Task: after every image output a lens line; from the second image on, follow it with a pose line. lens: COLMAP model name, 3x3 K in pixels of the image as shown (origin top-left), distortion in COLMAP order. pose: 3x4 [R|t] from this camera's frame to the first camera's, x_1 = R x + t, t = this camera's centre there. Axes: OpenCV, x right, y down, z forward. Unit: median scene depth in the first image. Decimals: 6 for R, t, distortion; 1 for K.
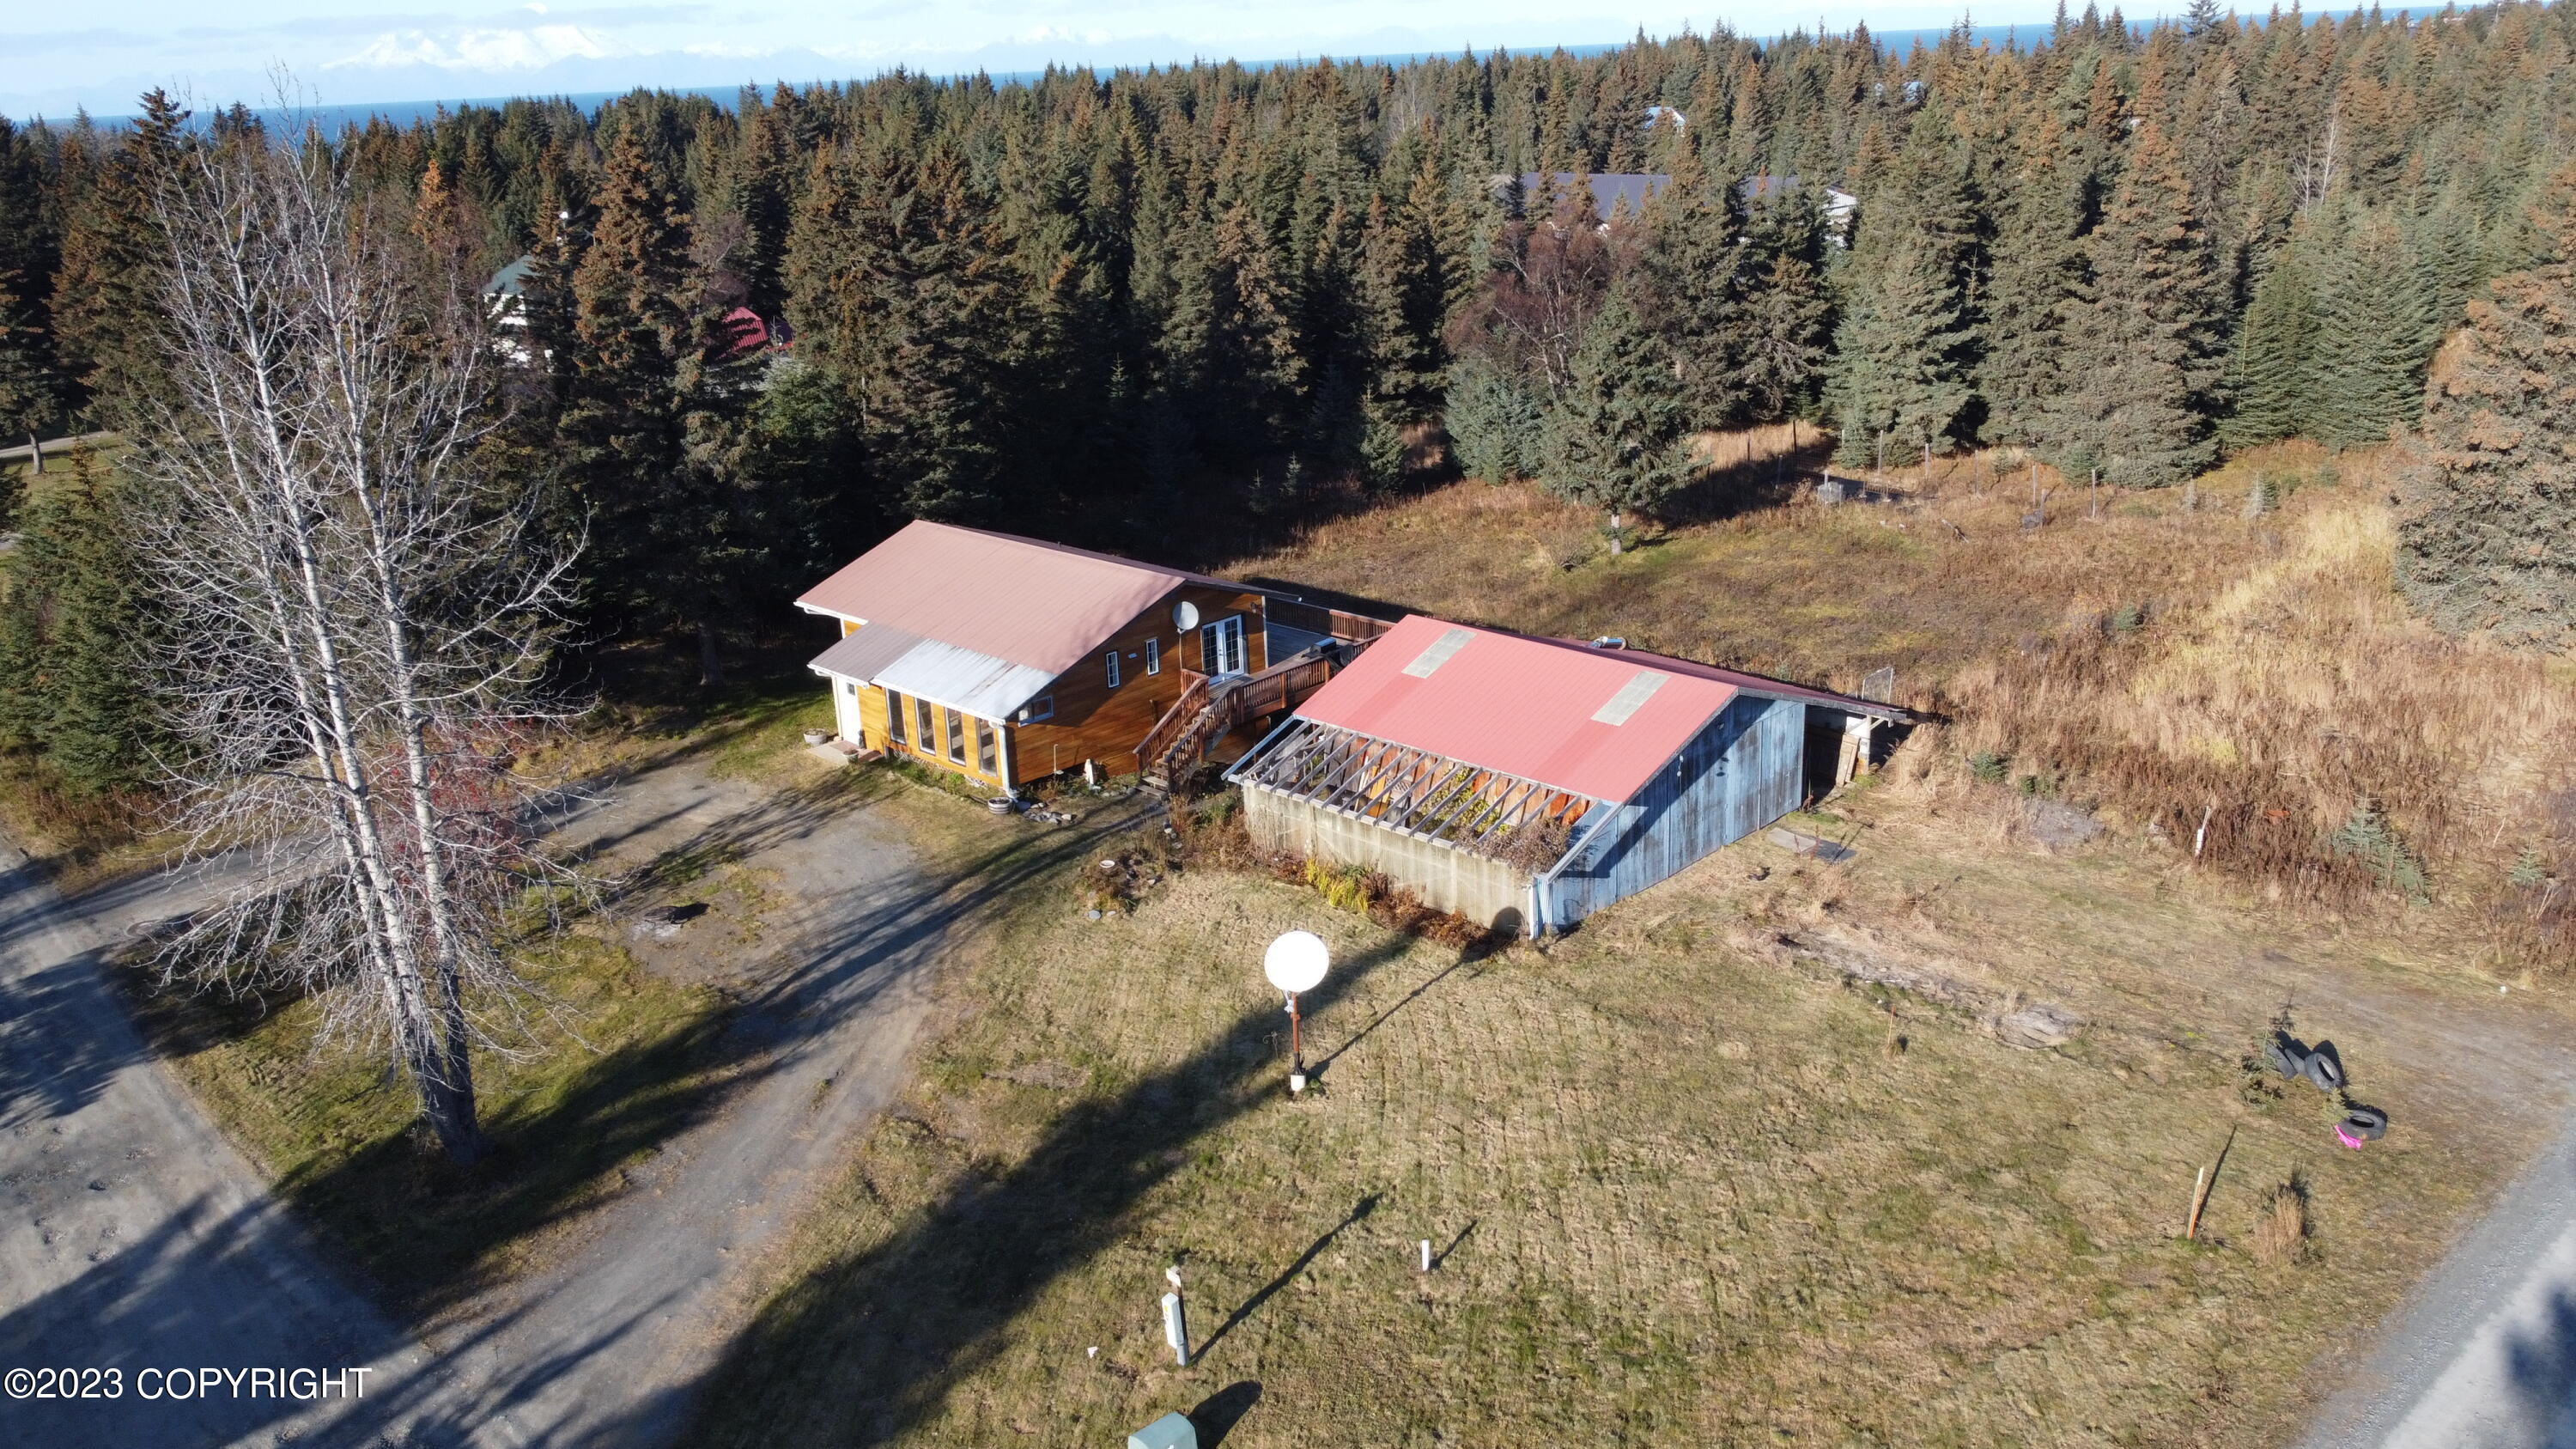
lens RADIAL K [[1957.7, 0, 1277.7], [0, 1957.7, 715.3], [0, 0, 1]] dist [0.003796, -0.011463]
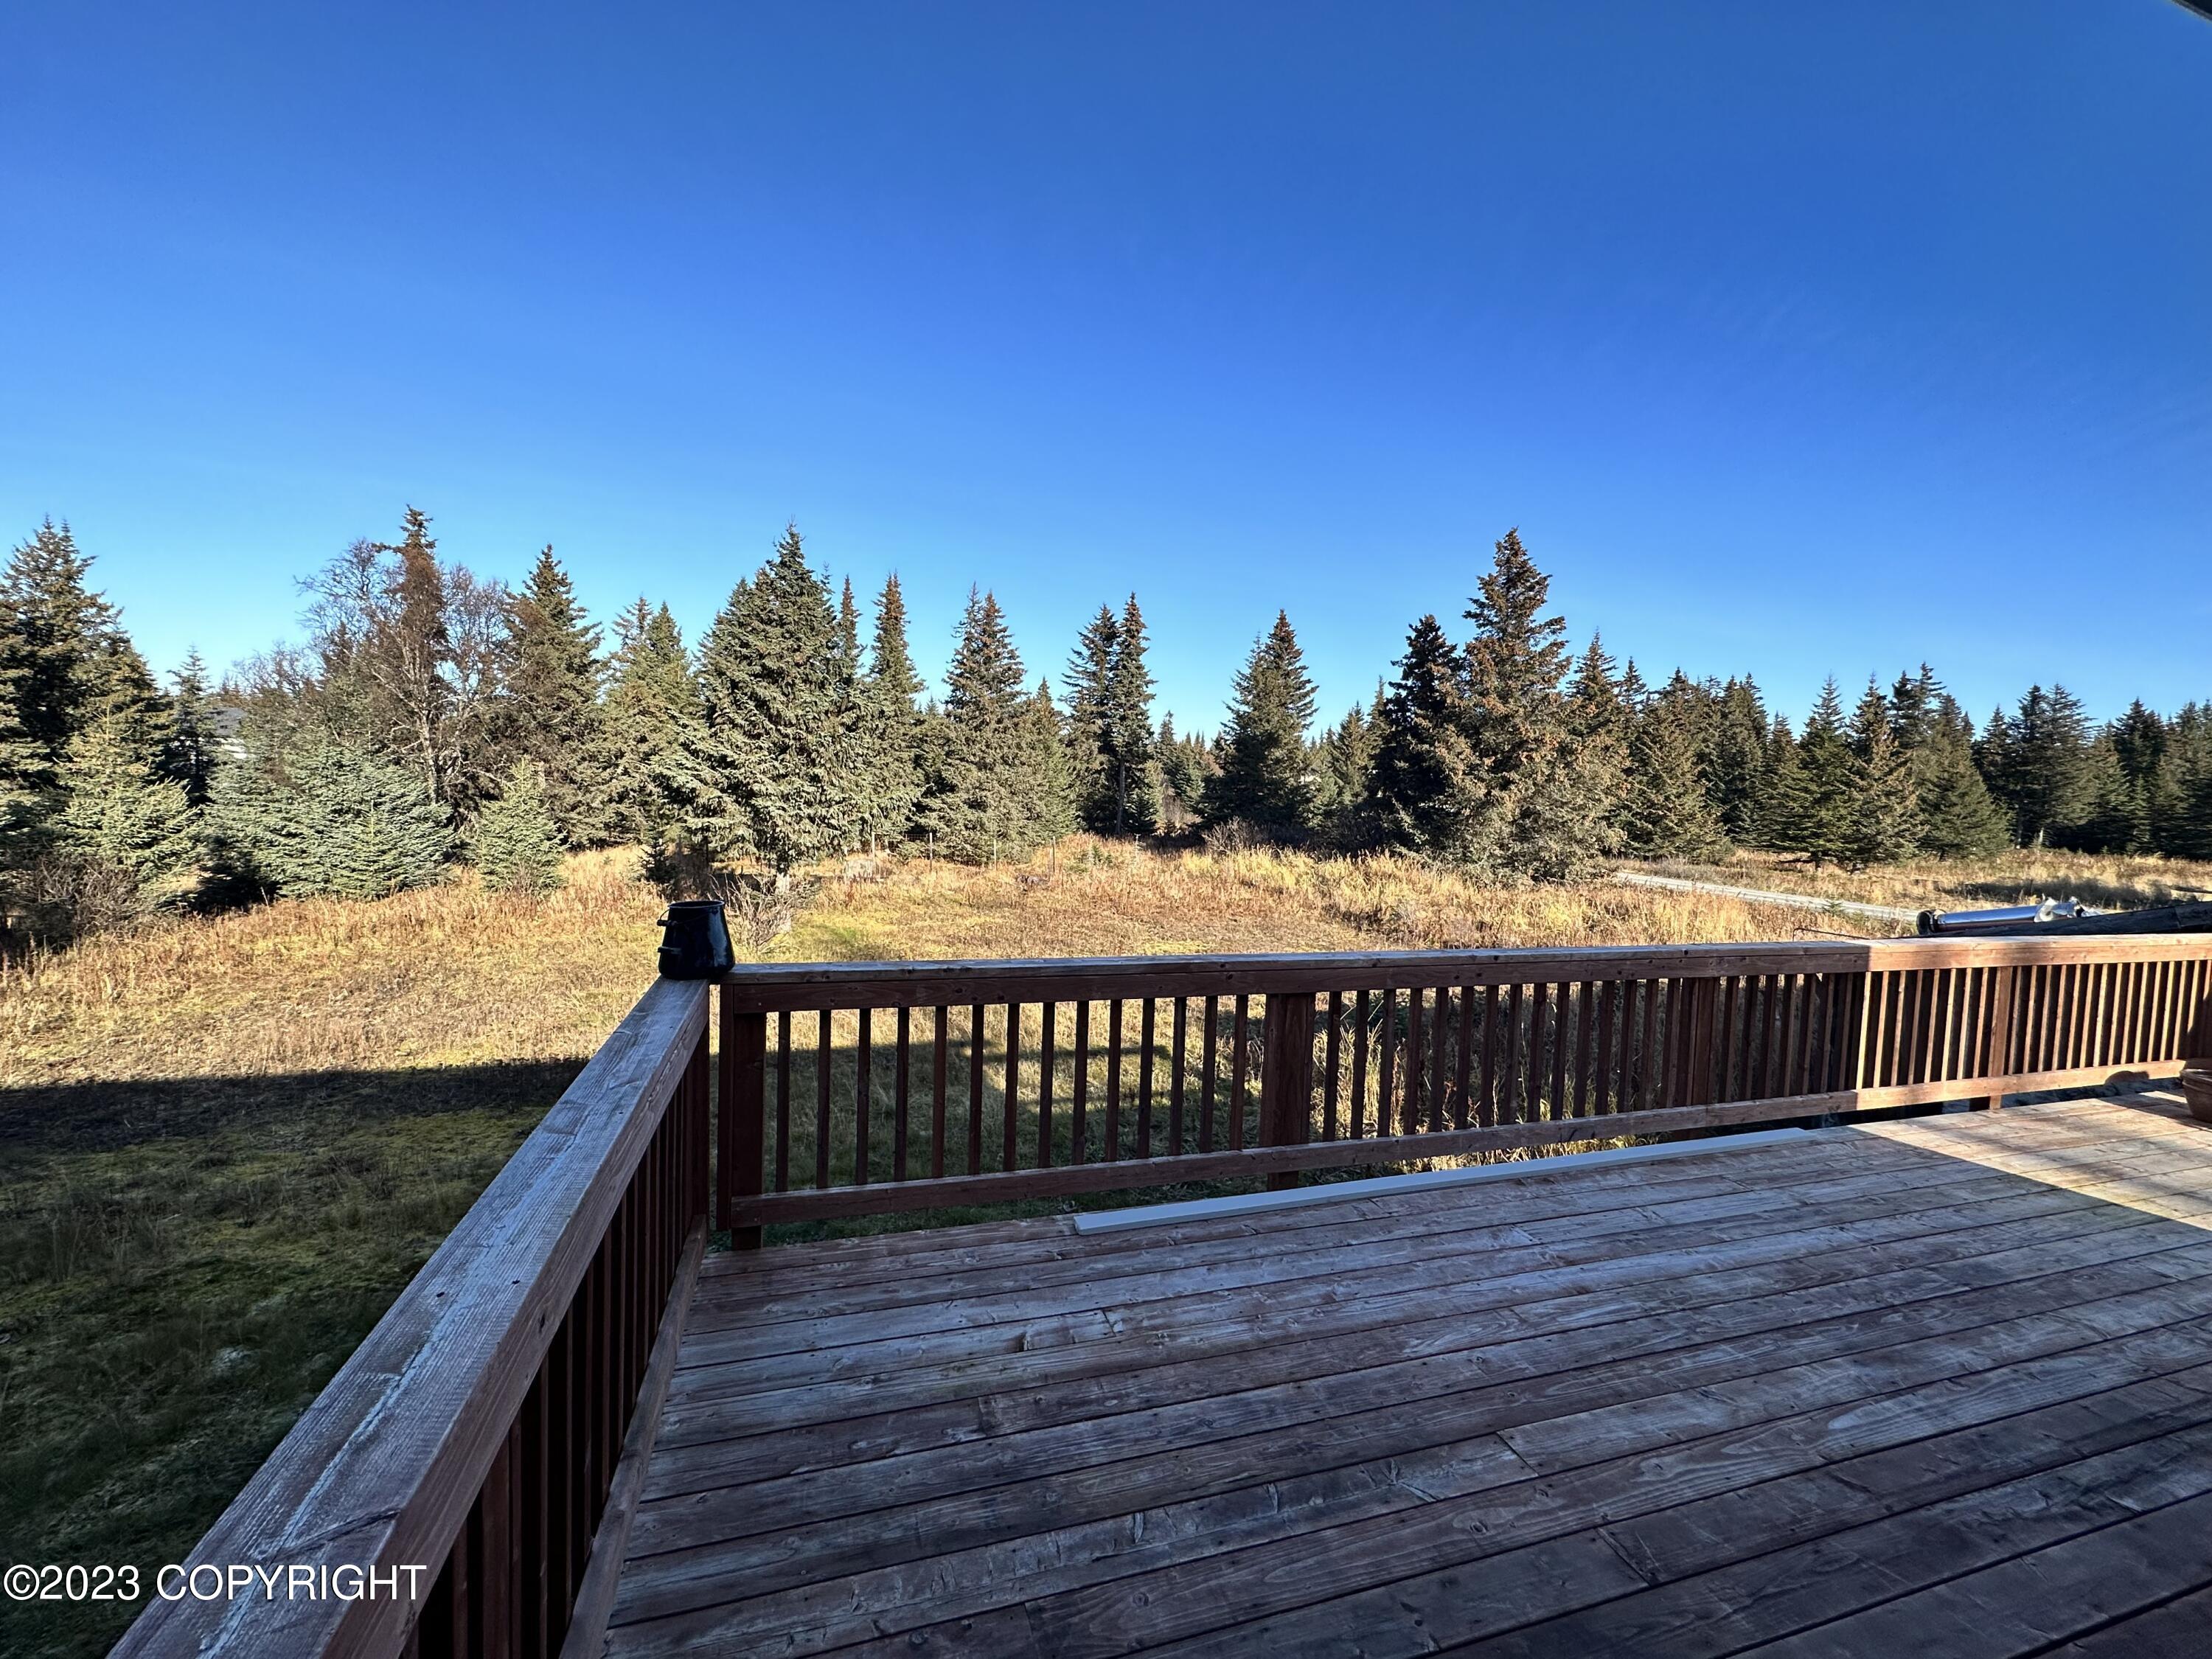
lens RADIAL K [[885.2, 0, 1108.6], [0, 885.2, 822.6], [0, 0, 1]] dist [-0.000532, 0.000082]
pose [[0.460086, 0.026507, 0.887479, -0.072297], [0.226137, 0.963092, -0.145999, -0.076827], [-0.858594, 0.267863, 0.437111, 1.177207]]
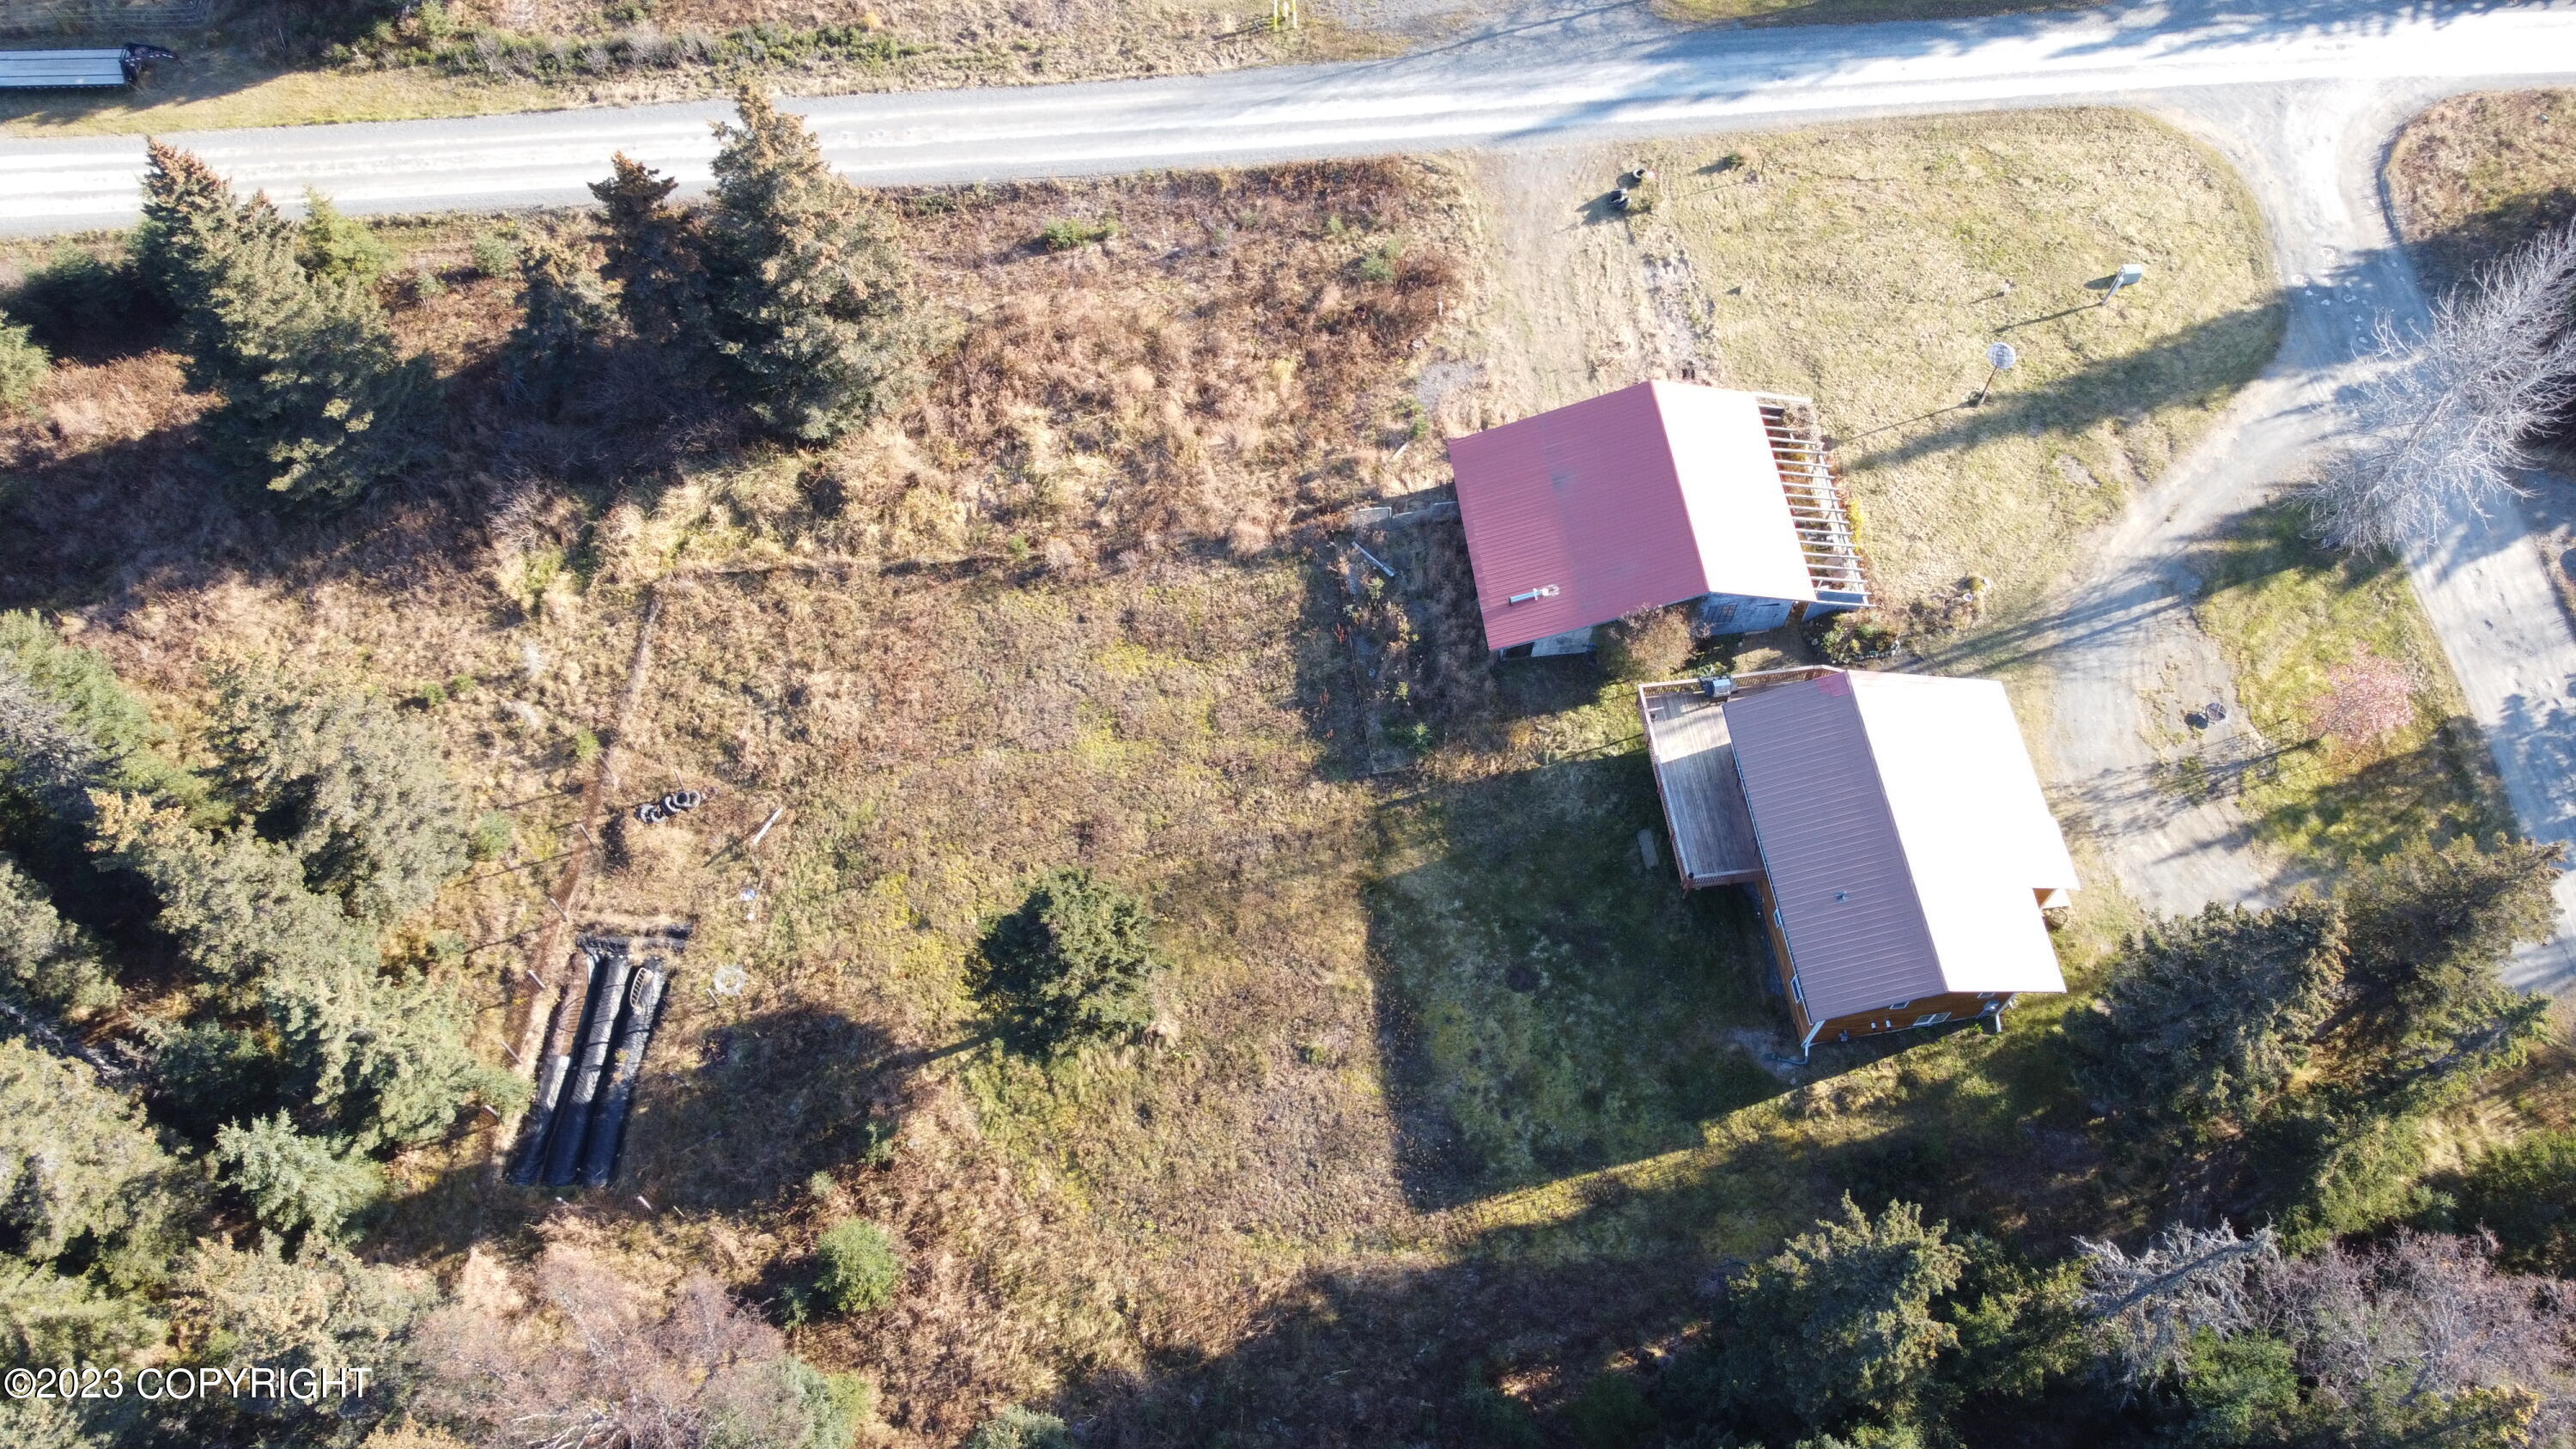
lens RADIAL K [[1957.7, 0, 1304.0], [0, 1957.7, 726.1], [0, 0, 1]] dist [0.003796, -0.011463]
pose [[-0.796278, -0.518246, 0.312030, -0.194445], [0.203238, 0.256640, 0.944897, -1.432616], [-0.569768, 0.815817, -0.099030, 1.417190]]
